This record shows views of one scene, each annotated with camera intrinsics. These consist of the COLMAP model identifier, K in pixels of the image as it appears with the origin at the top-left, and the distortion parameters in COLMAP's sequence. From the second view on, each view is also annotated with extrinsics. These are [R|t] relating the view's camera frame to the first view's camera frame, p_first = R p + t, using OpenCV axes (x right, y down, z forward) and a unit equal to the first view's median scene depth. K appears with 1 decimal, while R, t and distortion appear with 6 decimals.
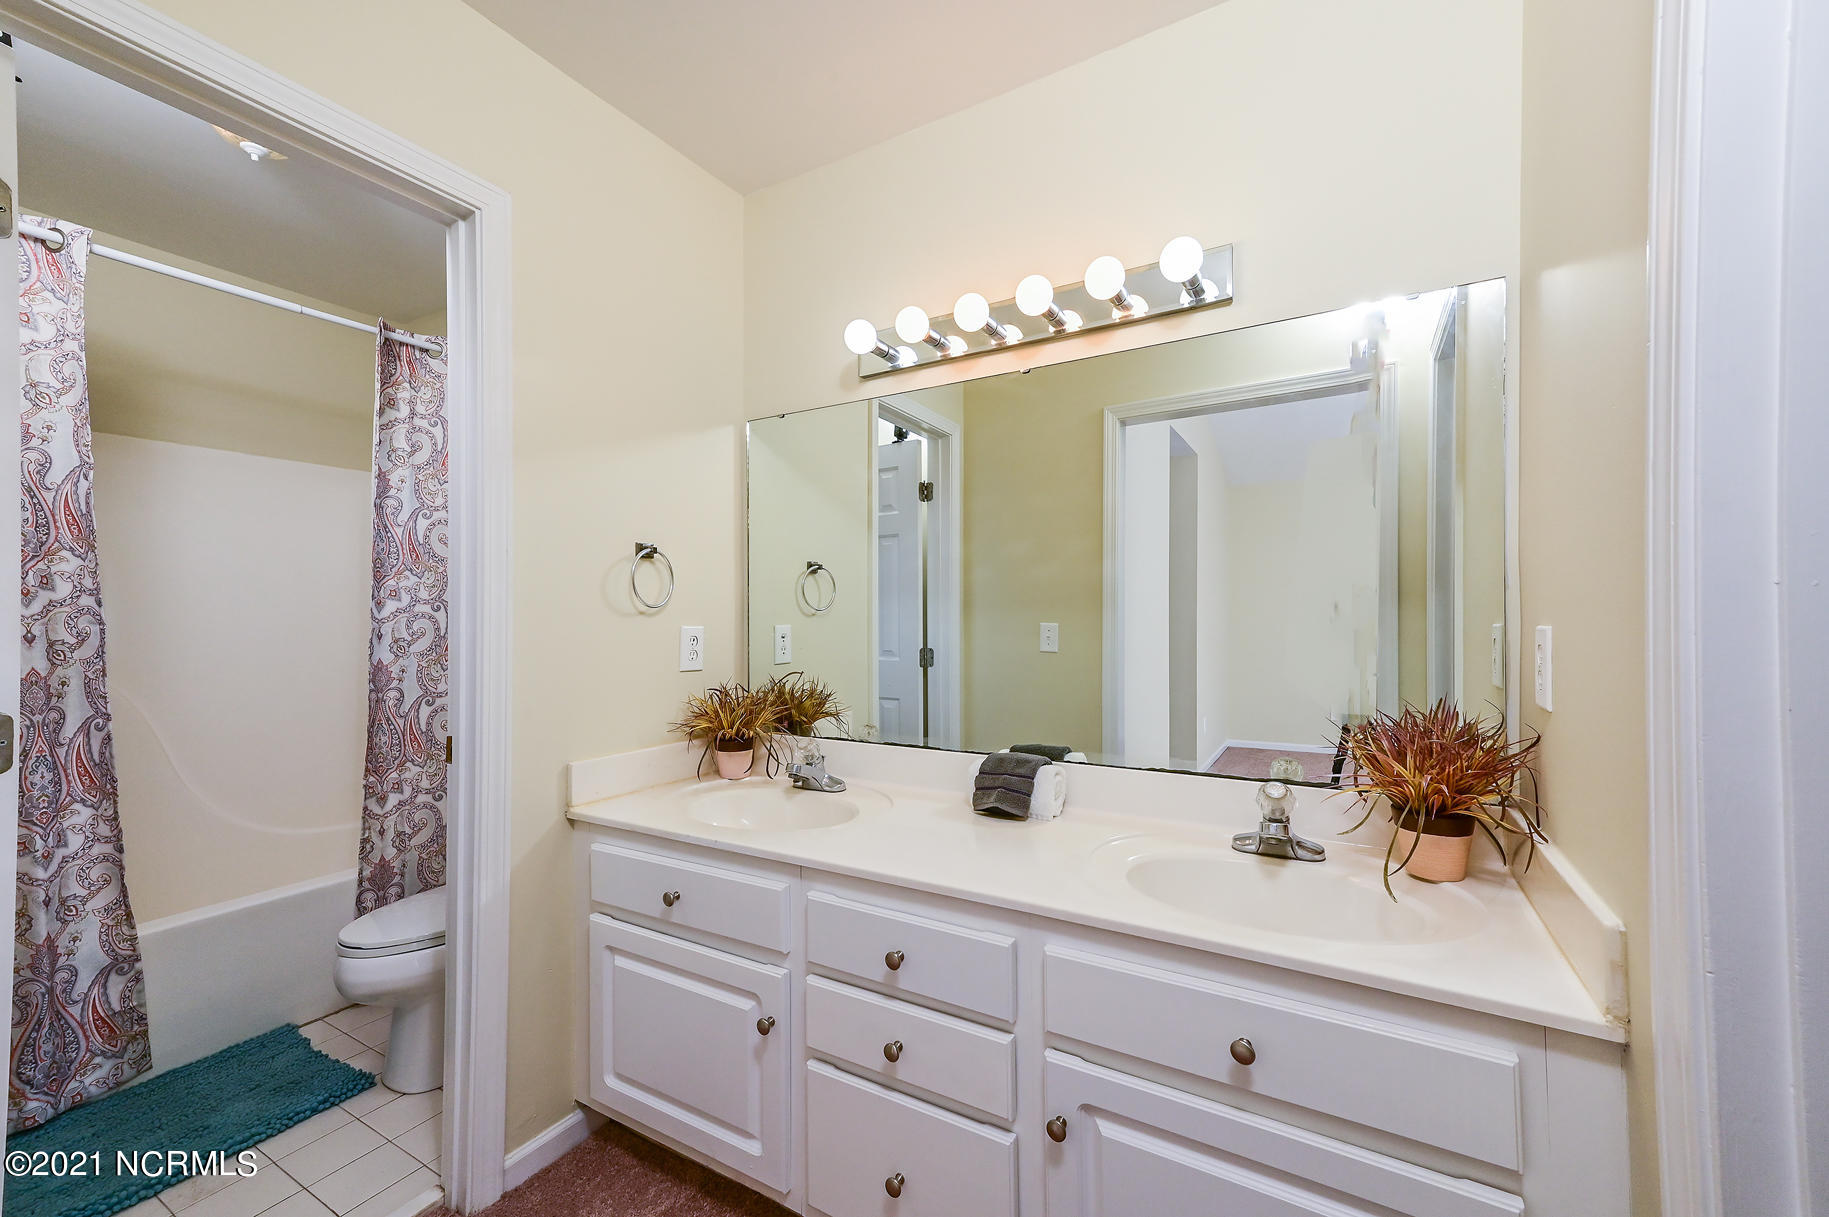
lens RADIAL K [[691.2, 0, 914.5], [0, 691.2, 613.5], [0, 0, 1]] dist [0.020011, 0.000436]
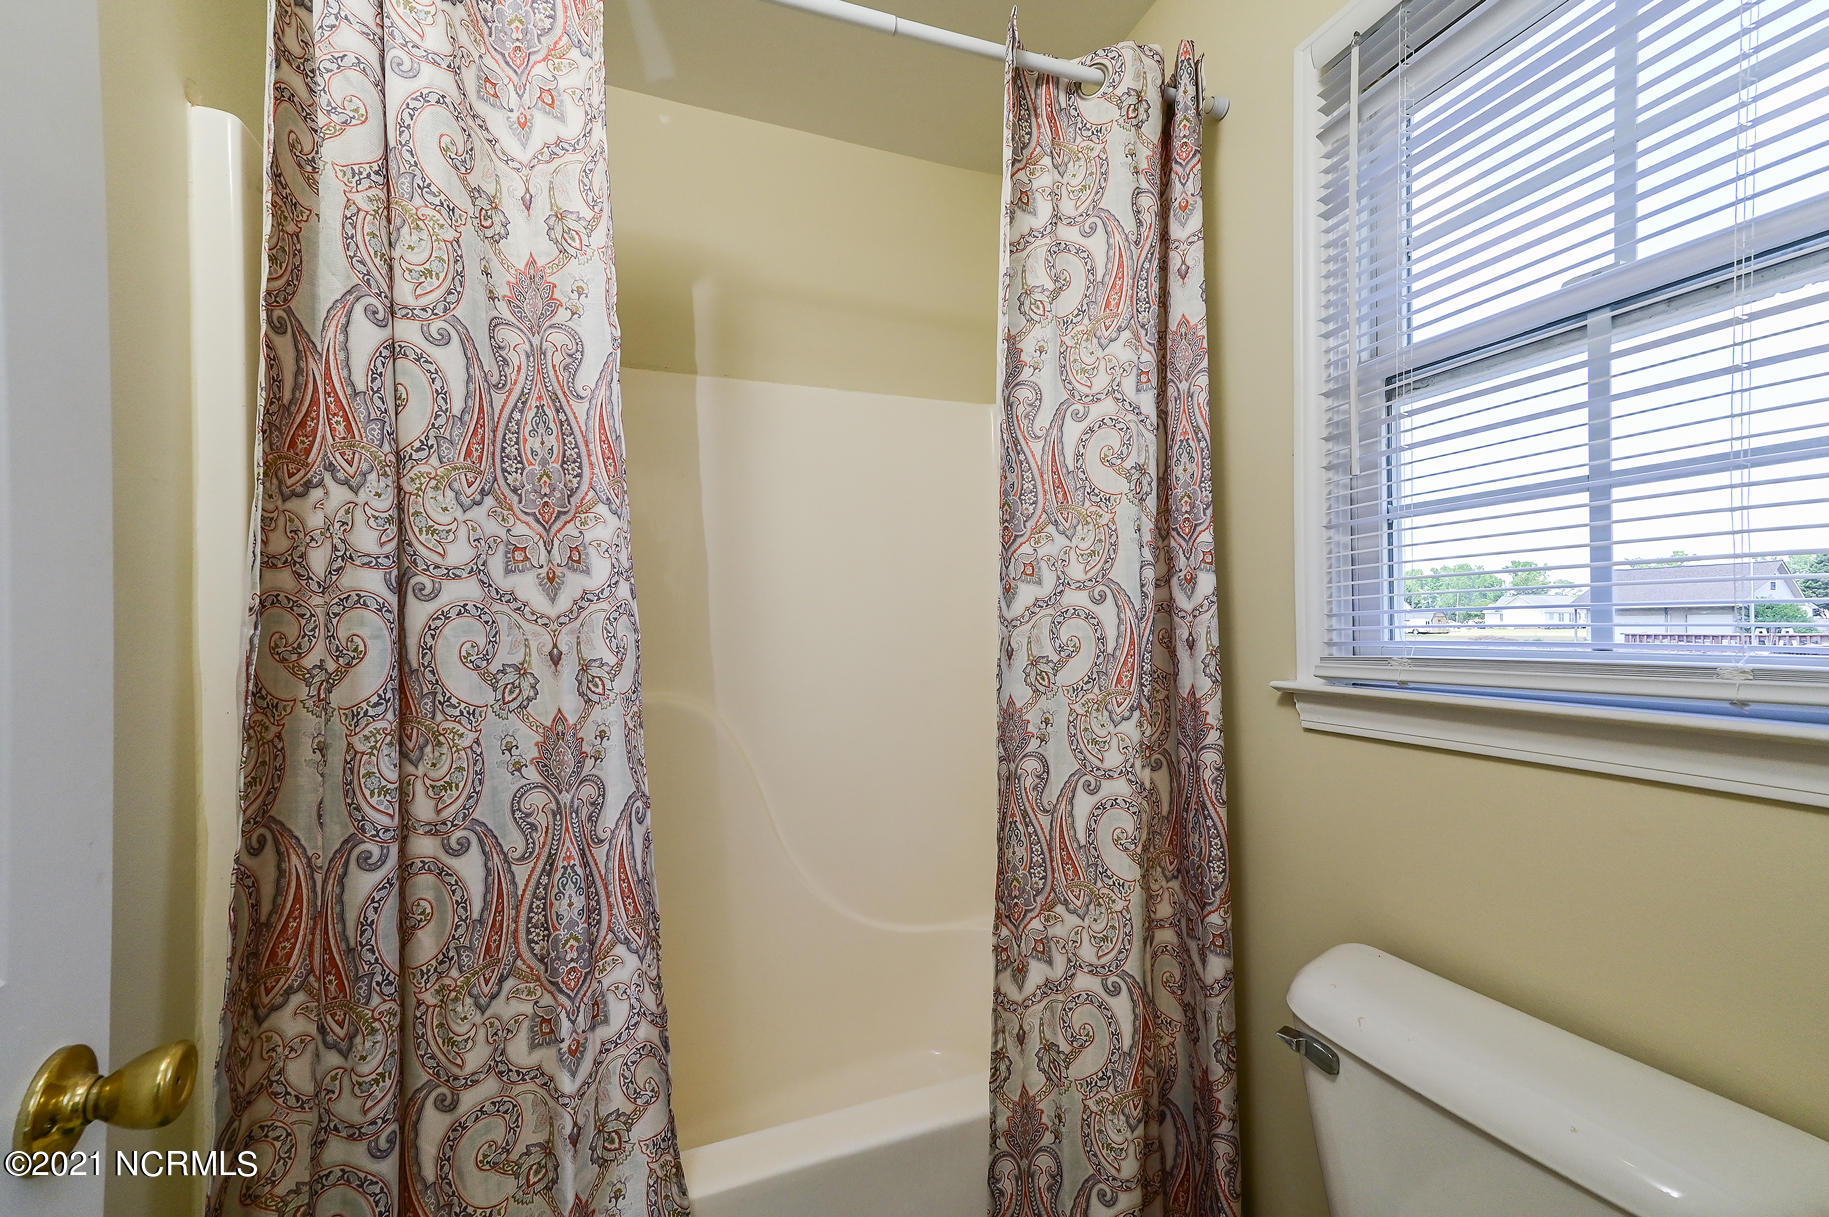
lens RADIAL K [[831.2, 0, 914.5], [0, 831.2, 608.5], [0, 0, 1]] dist [-0.000248, 0.000023]
pose [[0.769886, -0.012414, -0.638061, -0.432298], [0.011507, 0.999918, -0.005570, 0.002198], [0.638078, -0.003054, 0.769966, 0.487827]]
